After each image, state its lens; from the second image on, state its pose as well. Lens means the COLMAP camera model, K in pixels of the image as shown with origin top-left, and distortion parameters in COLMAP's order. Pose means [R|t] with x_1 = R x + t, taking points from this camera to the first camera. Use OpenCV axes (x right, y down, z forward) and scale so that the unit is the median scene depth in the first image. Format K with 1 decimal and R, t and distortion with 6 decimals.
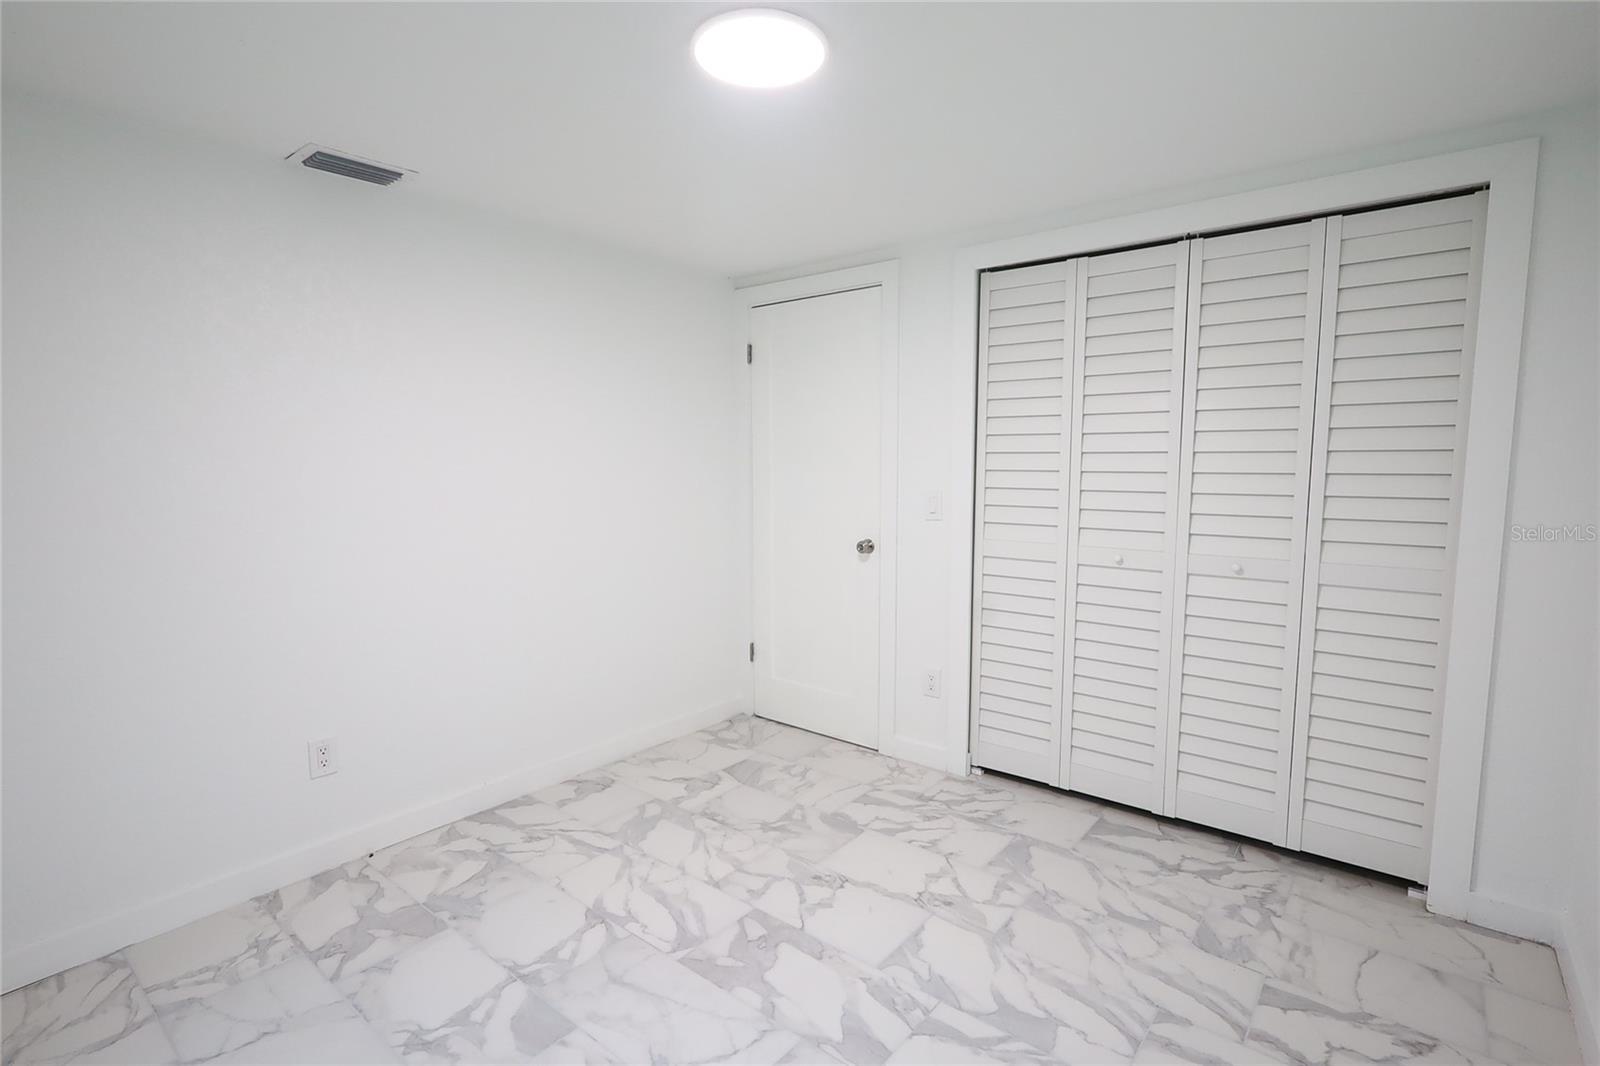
lens RADIAL K [[766.1, 0, 800.0], [0, 766.1, 533.0], [0, 0, 1]] dist [-0.000789, 0.000371]
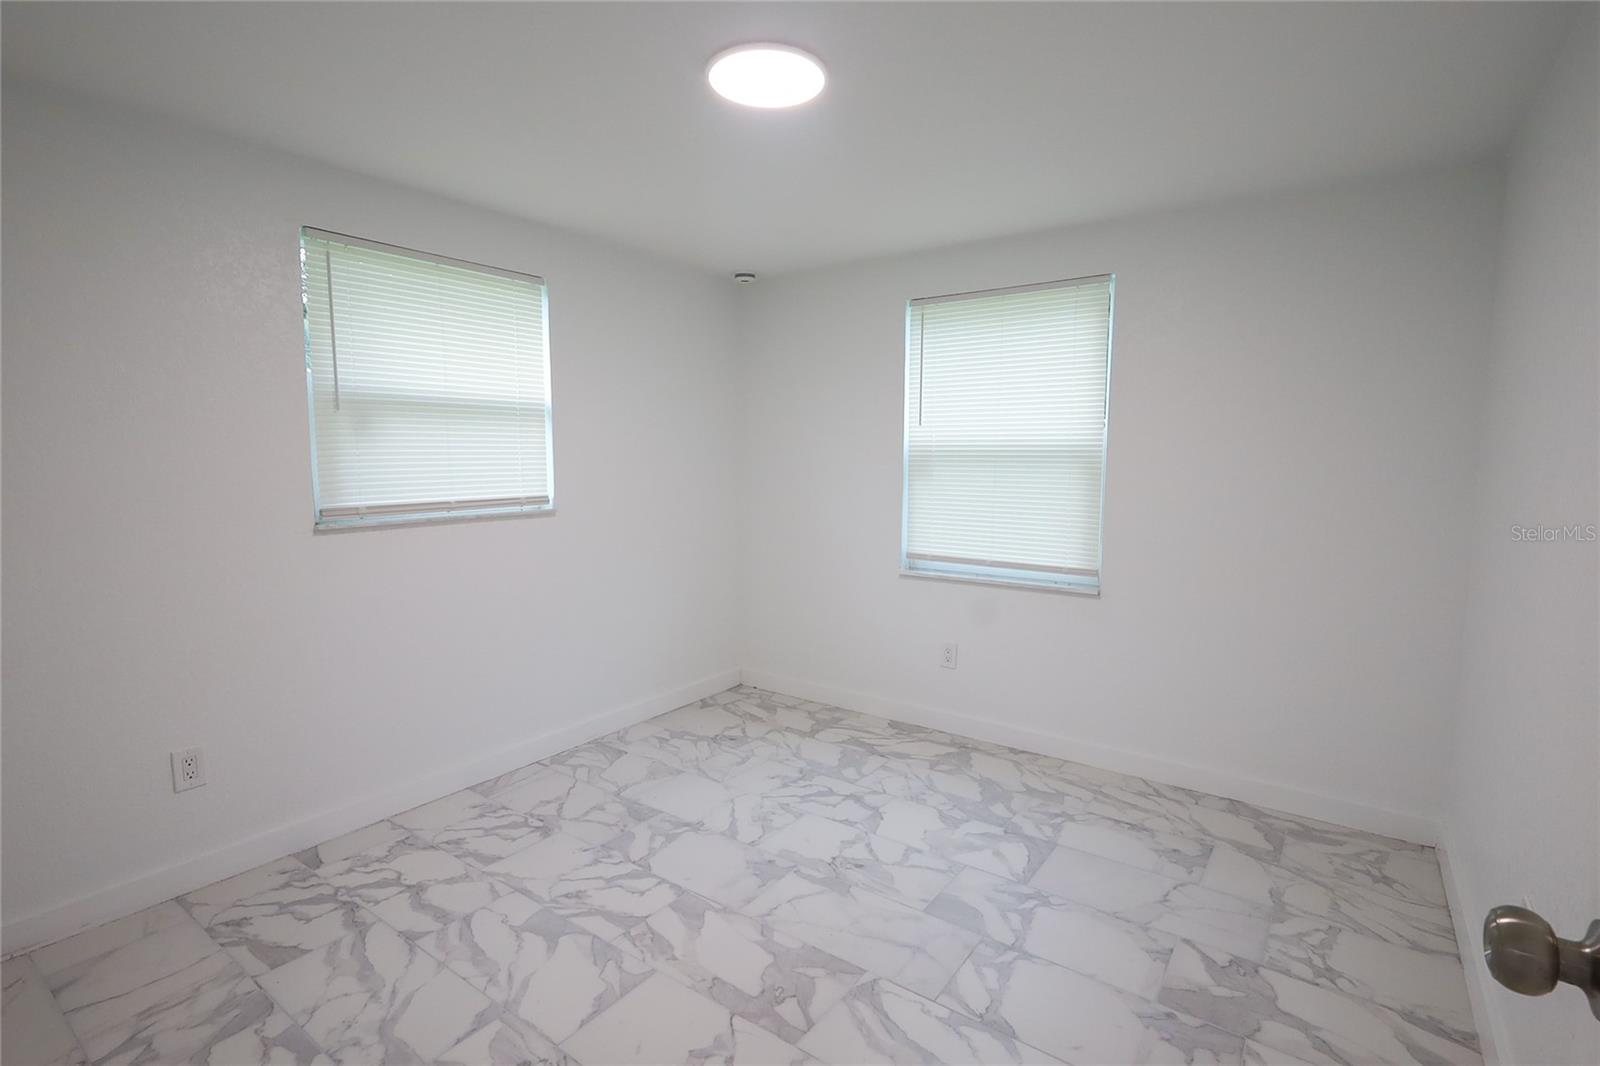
lens RADIAL K [[766.1, 0, 800.0], [0, 766.1, 533.0], [0, 0, 1]] dist [-0.000789, 0.000371]
pose [[-0.998508, 0.008433, -0.053942, -0.031799], [-0.002264, 0.980757, 0.195219, -0.159896], [0.054550, 0.195050, -0.979275, 1.836607]]
